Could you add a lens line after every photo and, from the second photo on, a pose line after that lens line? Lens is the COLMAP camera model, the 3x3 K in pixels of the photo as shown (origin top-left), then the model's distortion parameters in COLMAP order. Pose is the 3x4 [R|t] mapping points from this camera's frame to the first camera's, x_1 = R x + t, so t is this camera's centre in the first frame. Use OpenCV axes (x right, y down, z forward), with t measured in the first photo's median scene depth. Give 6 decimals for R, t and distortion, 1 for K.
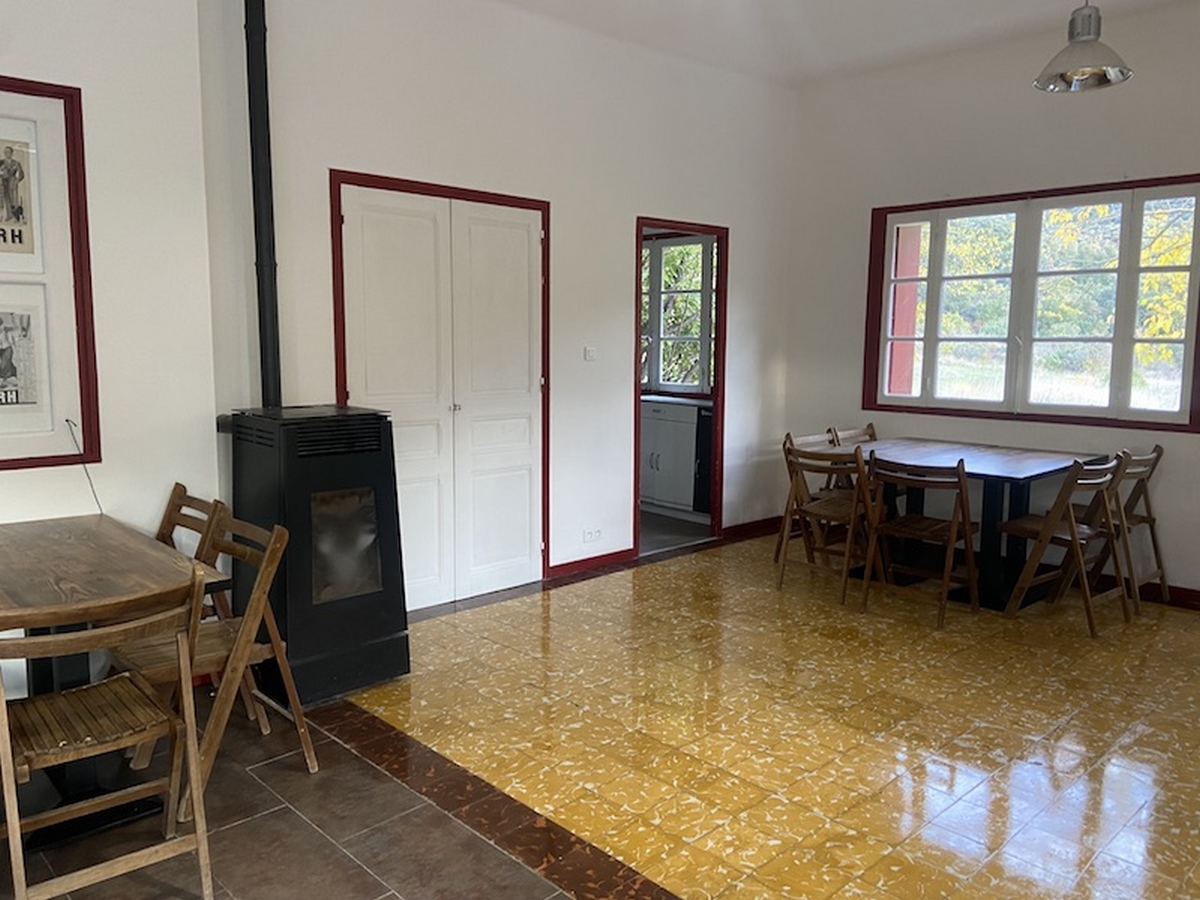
lens RADIAL K [[904.9, 0, 602.3], [0, 904.9, 435.1], [0, 0, 1]] dist [0.129093, -0.150622]
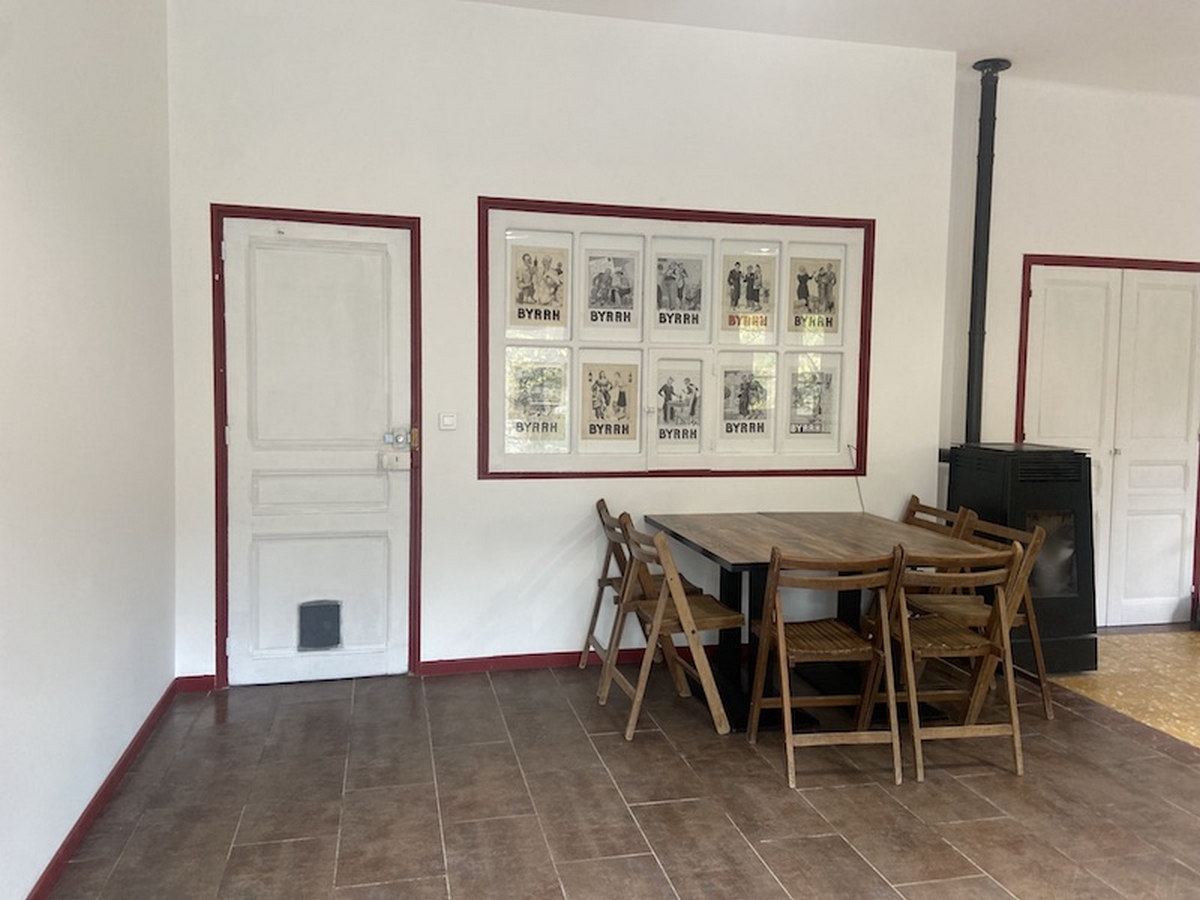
lens RADIAL K [[904.9, 0, 602.3], [0, 904.9, 435.1], [0, 0, 1]] dist [0.129093, -0.150622]
pose [[0.862970, 0.035858, -0.503981, -0.165177], [-0.063770, 0.997232, -0.038241, 0.041449], [0.501214, 0.065139, 0.862868, -0.379595]]
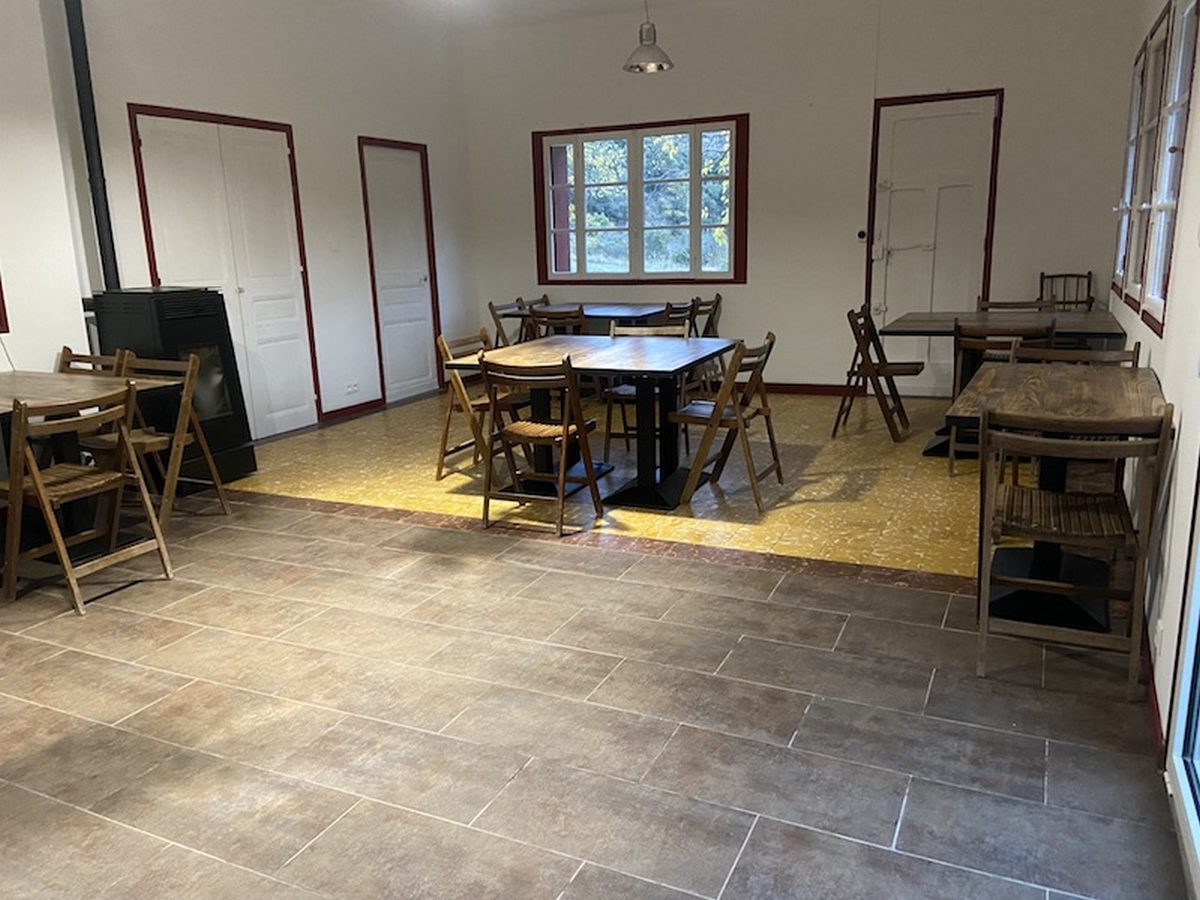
lens RADIAL K [[900.1, 0, 604.5], [0, 900.1, 441.6], [0, 0, 1]] dist [0.139357, -0.194987]
pose [[0.933412, -0.110055, 0.341512, -0.183487], [0.072248, 0.989952, 0.121553, 0.077336], [-0.351458, -0.088785, 0.931984, -0.523623]]
